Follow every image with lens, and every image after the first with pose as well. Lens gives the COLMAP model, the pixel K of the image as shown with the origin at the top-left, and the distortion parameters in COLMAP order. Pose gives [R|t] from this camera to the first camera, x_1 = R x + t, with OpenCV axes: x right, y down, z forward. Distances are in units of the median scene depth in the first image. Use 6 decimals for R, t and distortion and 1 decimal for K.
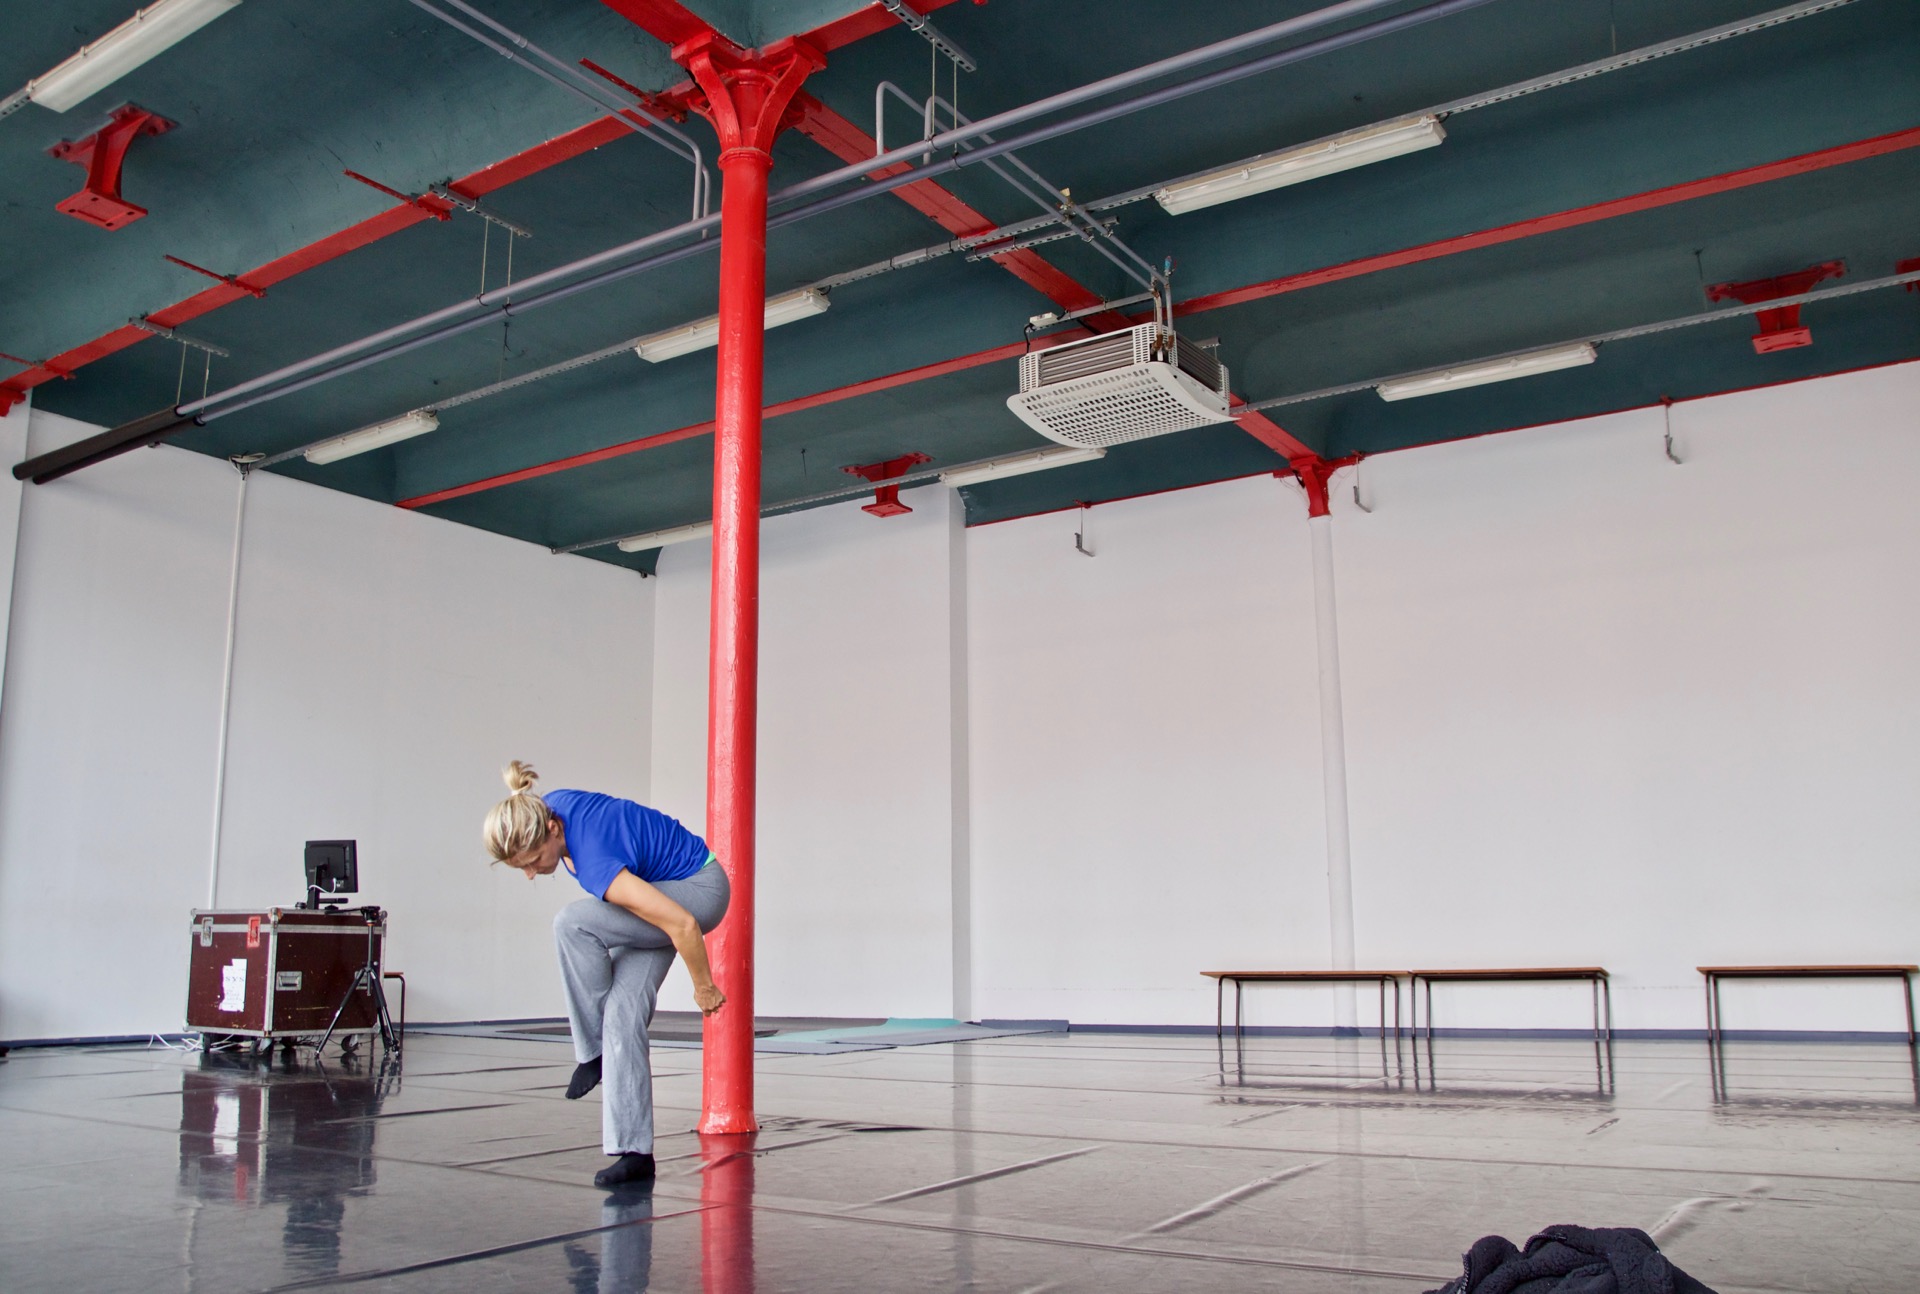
lens RADIAL K [[1582.4, 0, 960.0], [0, 1582.4, 647.0], [0, 0, 1]] dist [-0.144138, 0.101092]
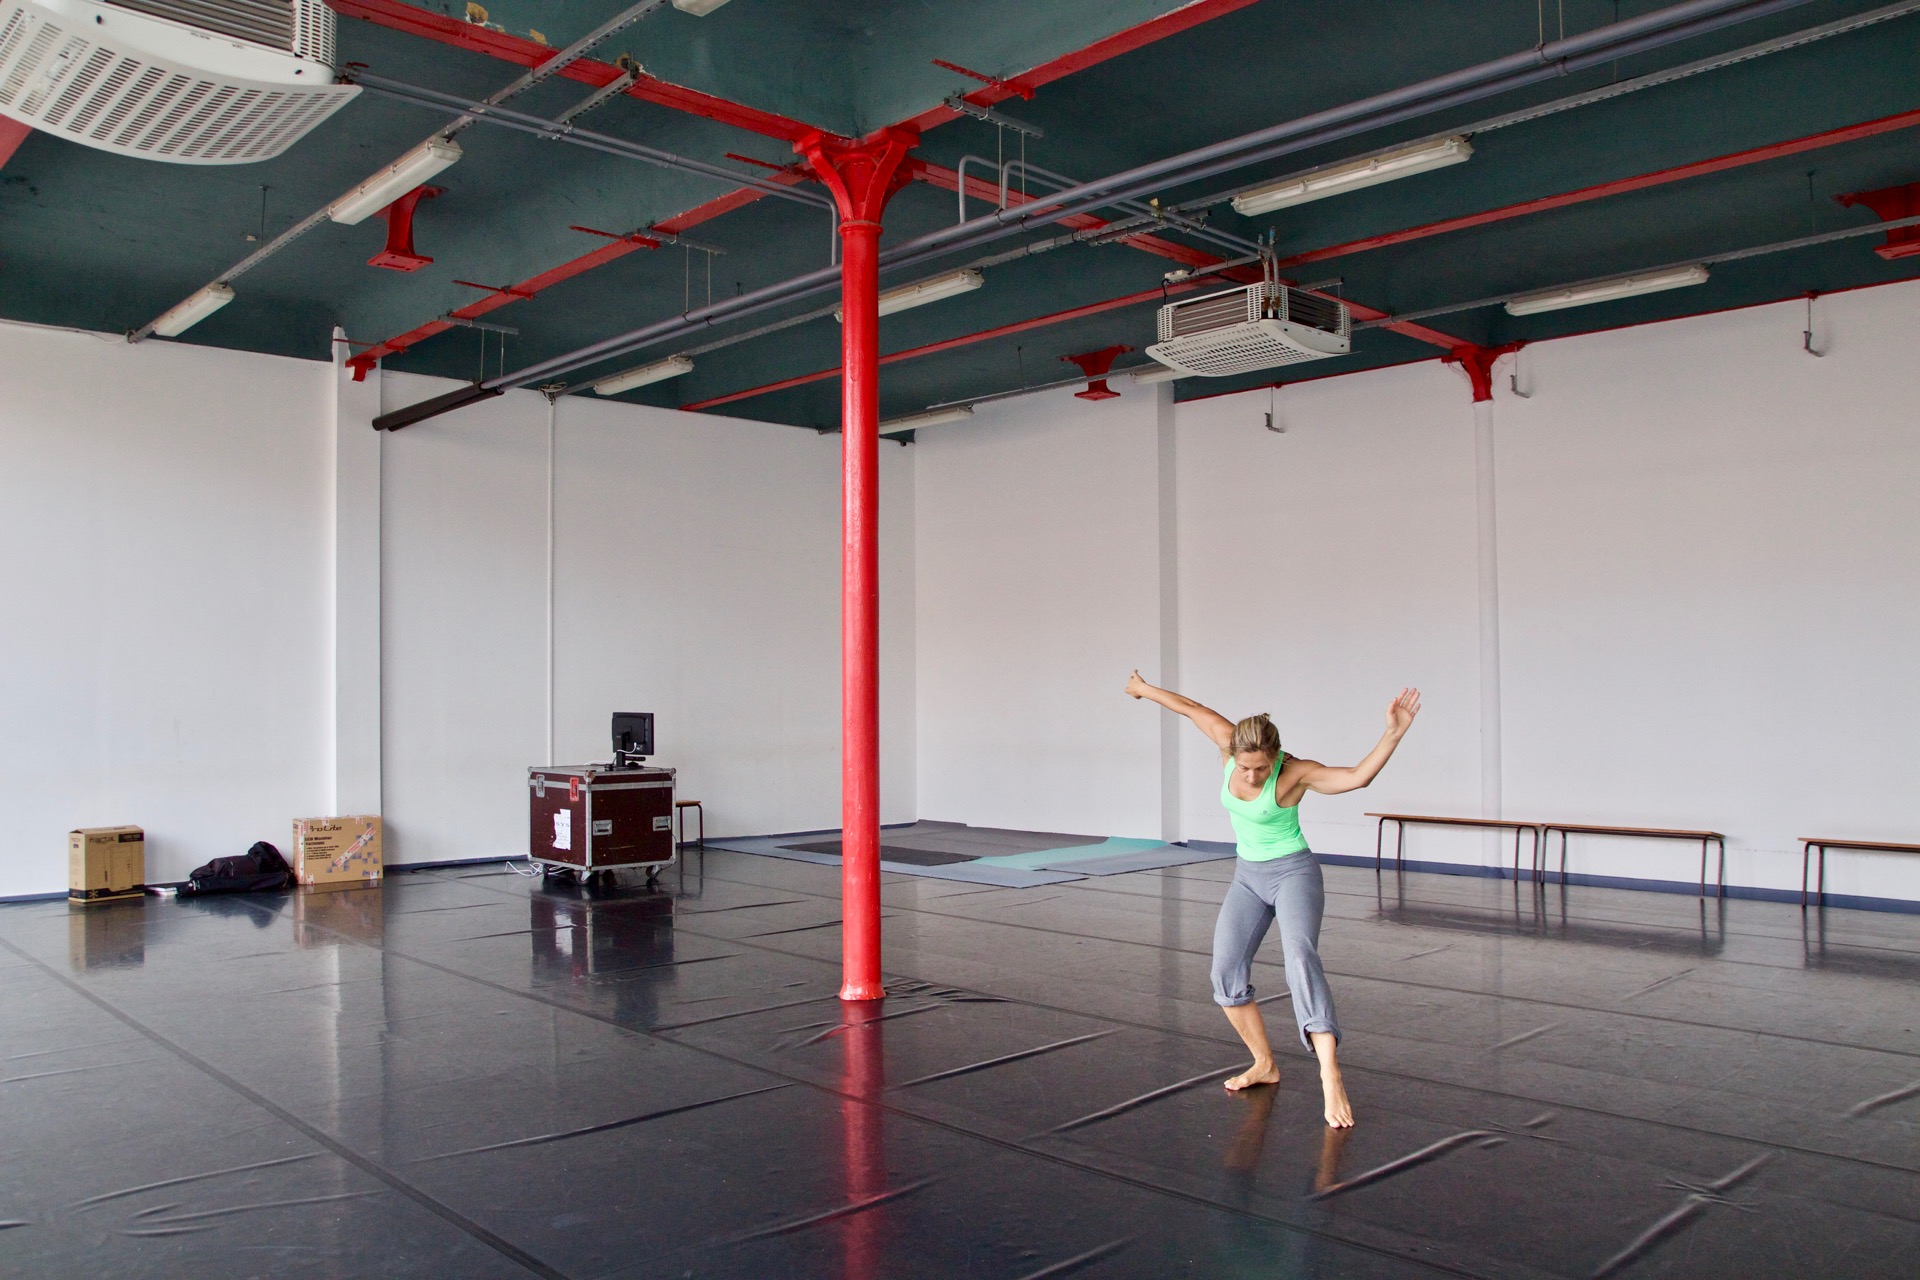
lens RADIAL K [[1546.8, 0, 960.0], [0, 1546.8, 640.0], [0, 0, 1]] dist [-0.161047, 0.142125]
pose [[0.972349, -0.003930, -0.233499, 0.152391], [0.042480, 0.986154, 0.160298, -0.127866], [0.229636, -0.165785, 0.959053, -0.130634]]
